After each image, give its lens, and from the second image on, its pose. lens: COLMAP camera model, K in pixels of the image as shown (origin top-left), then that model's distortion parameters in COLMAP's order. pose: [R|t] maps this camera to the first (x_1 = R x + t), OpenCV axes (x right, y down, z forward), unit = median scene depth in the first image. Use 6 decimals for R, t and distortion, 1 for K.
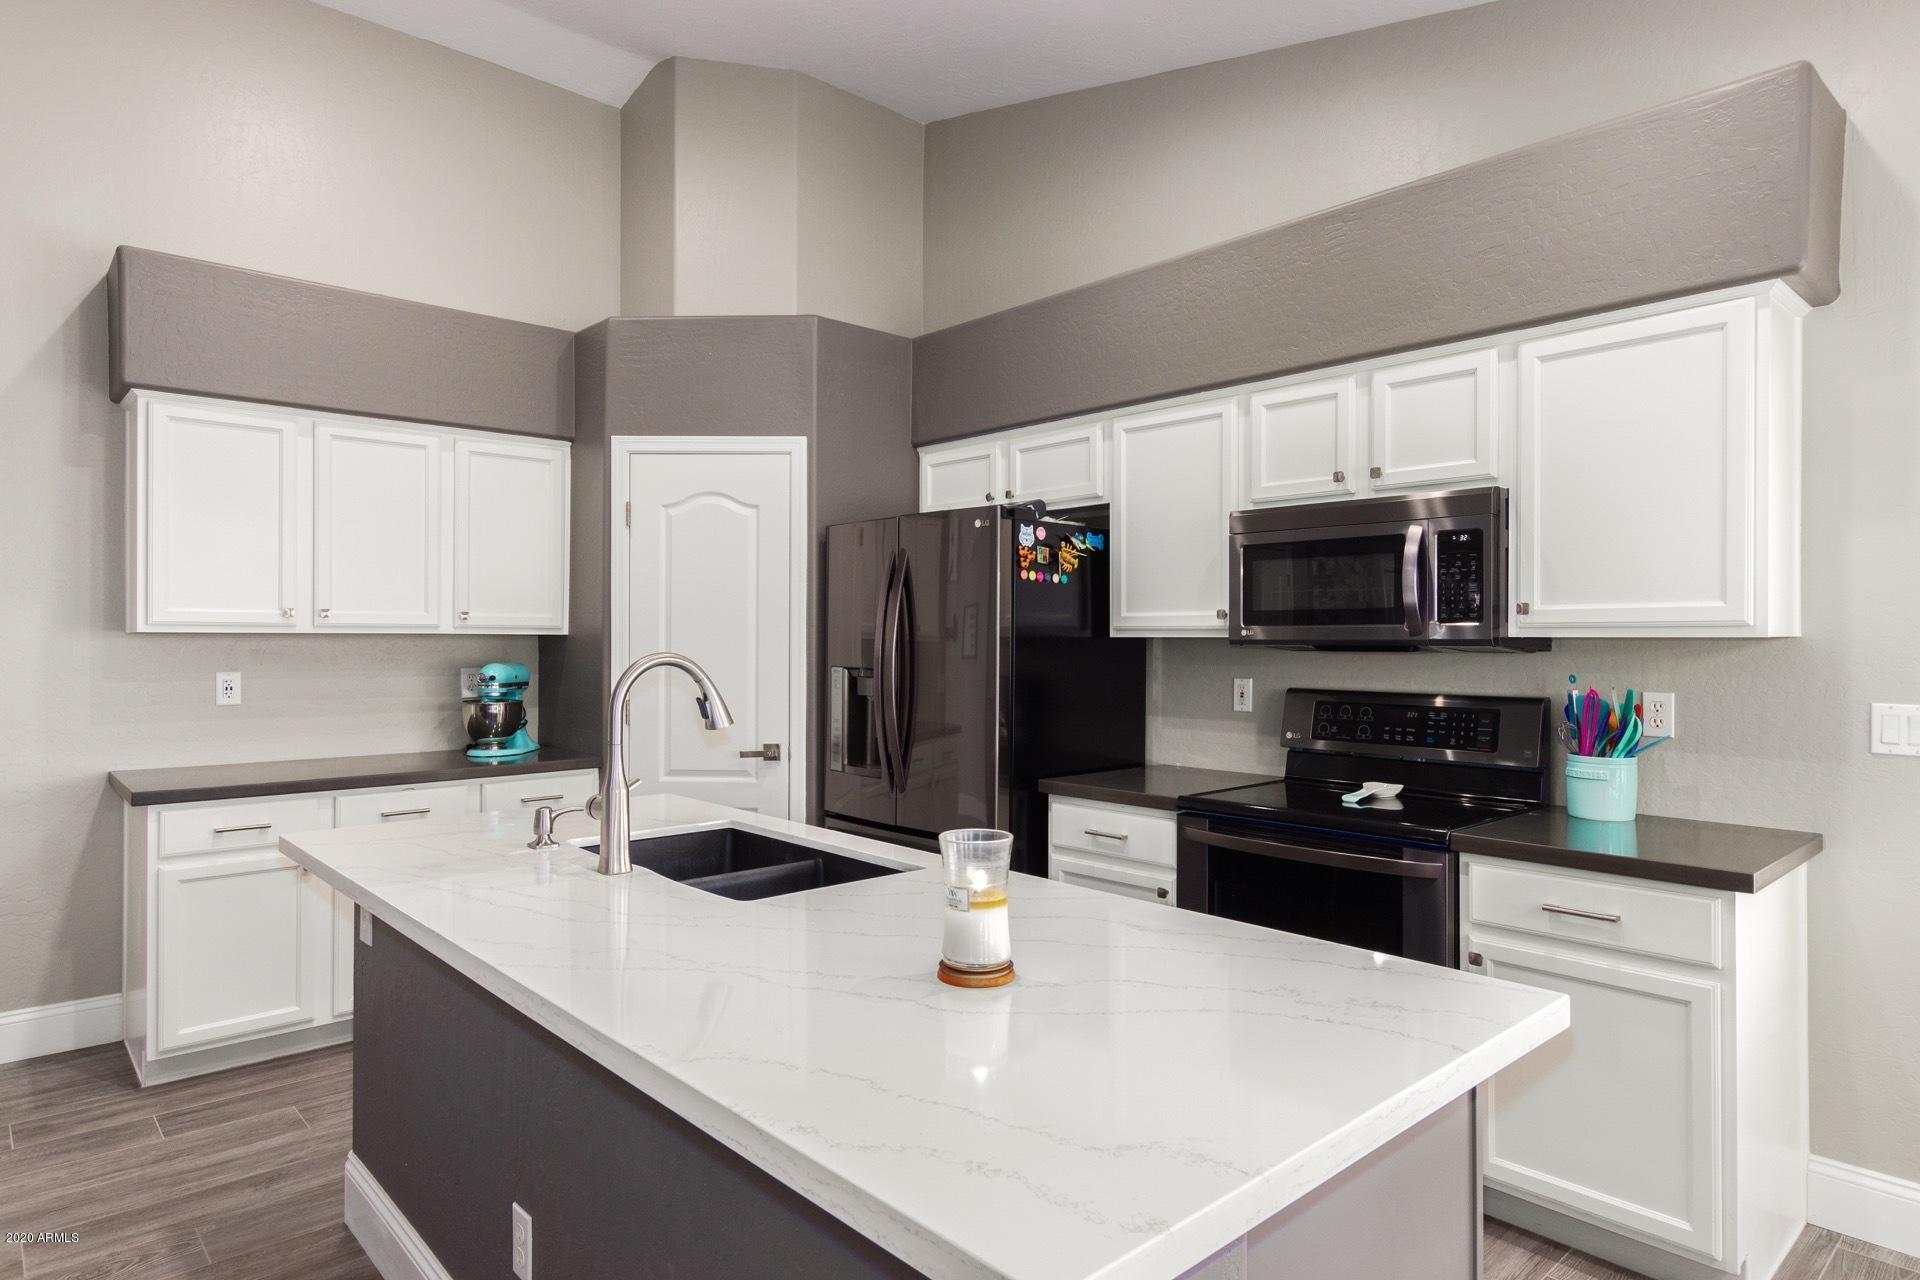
lens RADIAL K [[1100.8, 0, 963.4], [0, 1100.8, 637.4], [0, 0, 1]] dist [-0.001207, 0.000510]
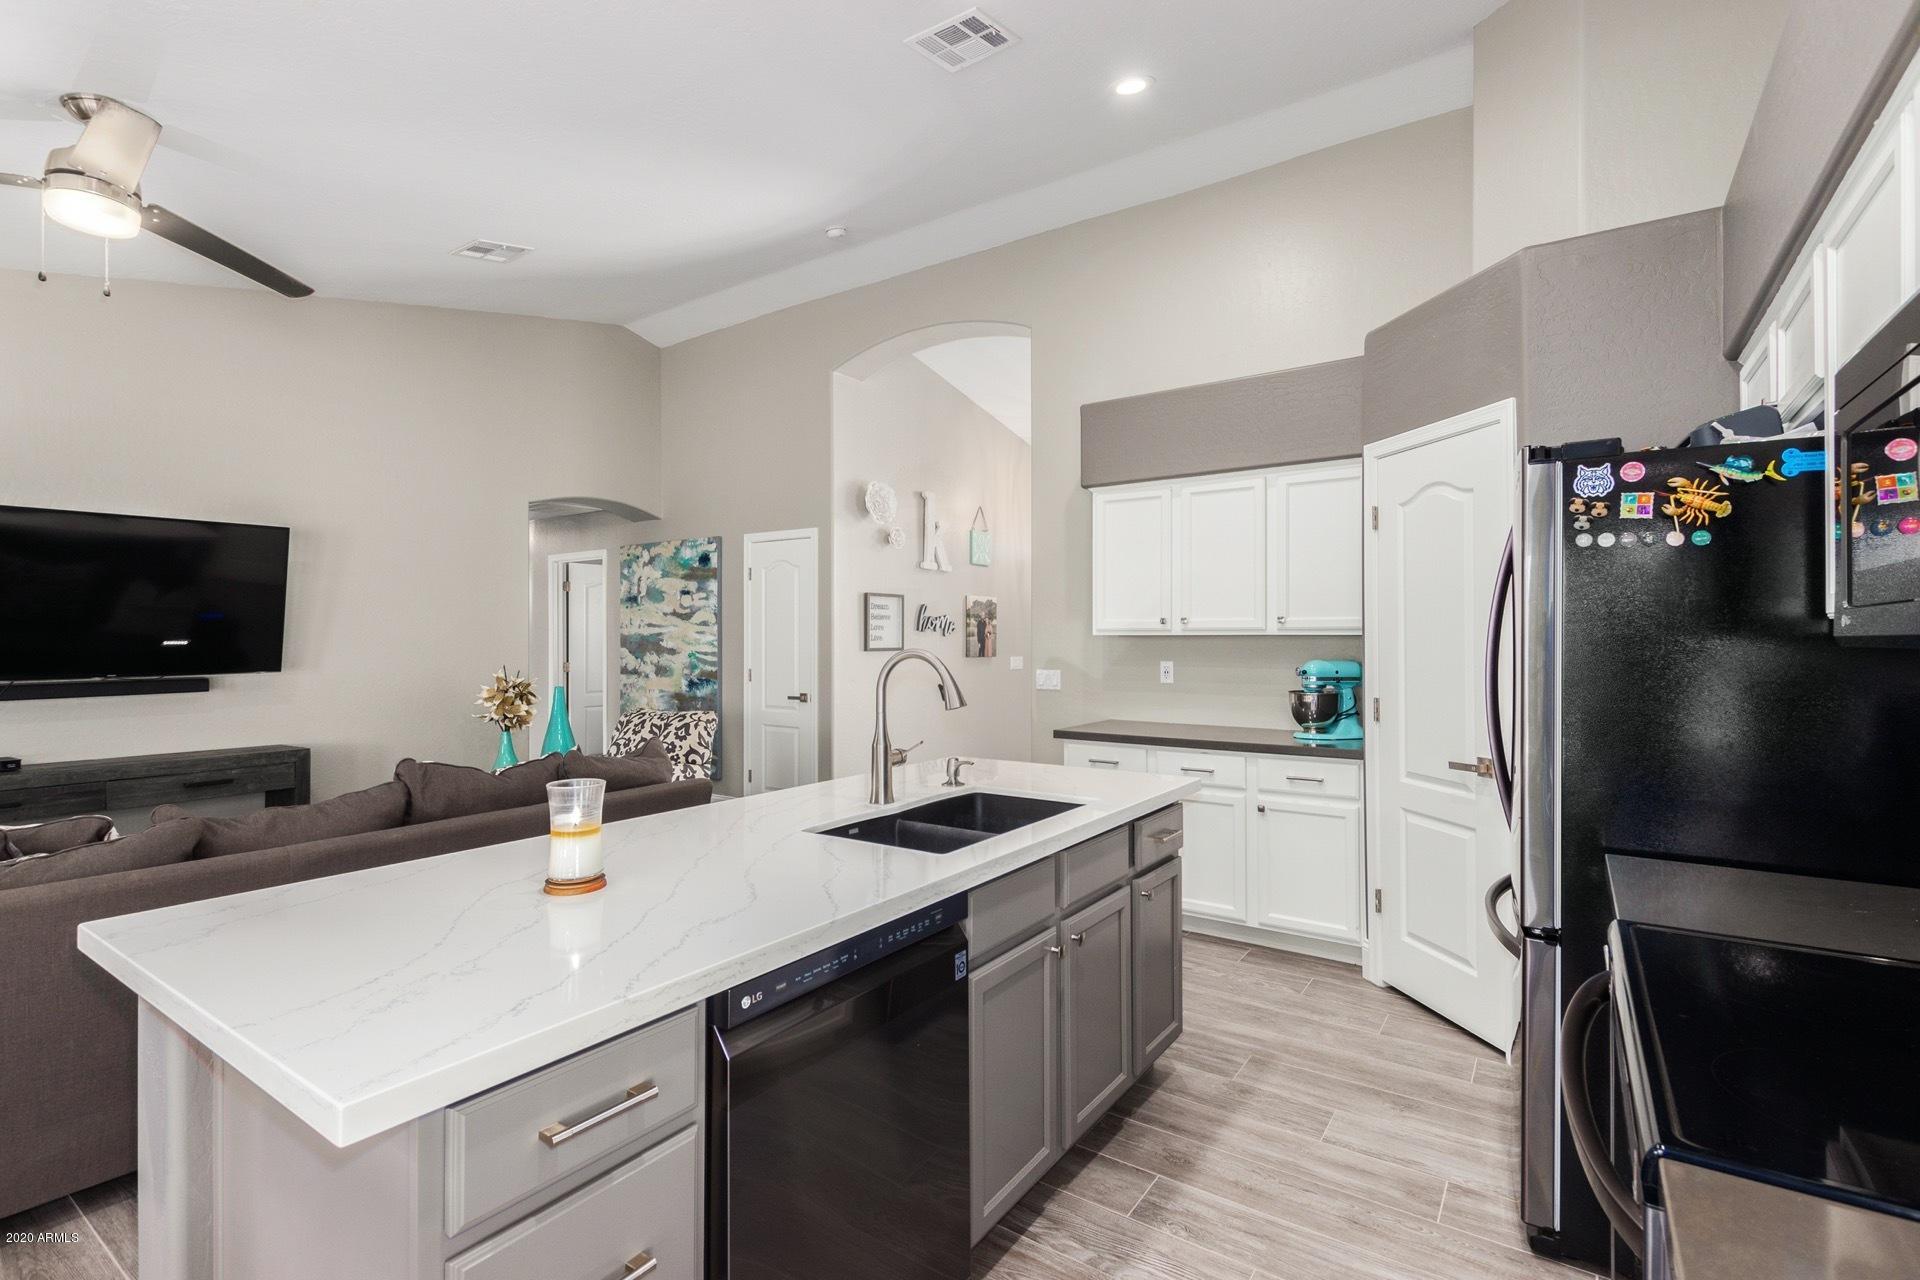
lens RADIAL K [[892.9, 0, 963.5], [0, 892.9, 638.1], [0, 0, 1]] dist [0.001891, 0.000397]
pose [[0.226148, -0.002884, -0.974089, 0.436493], [0.002240, 0.999995, -0.002441, 0.002308], [0.974090, -0.001630, 0.226154, 0.448402]]
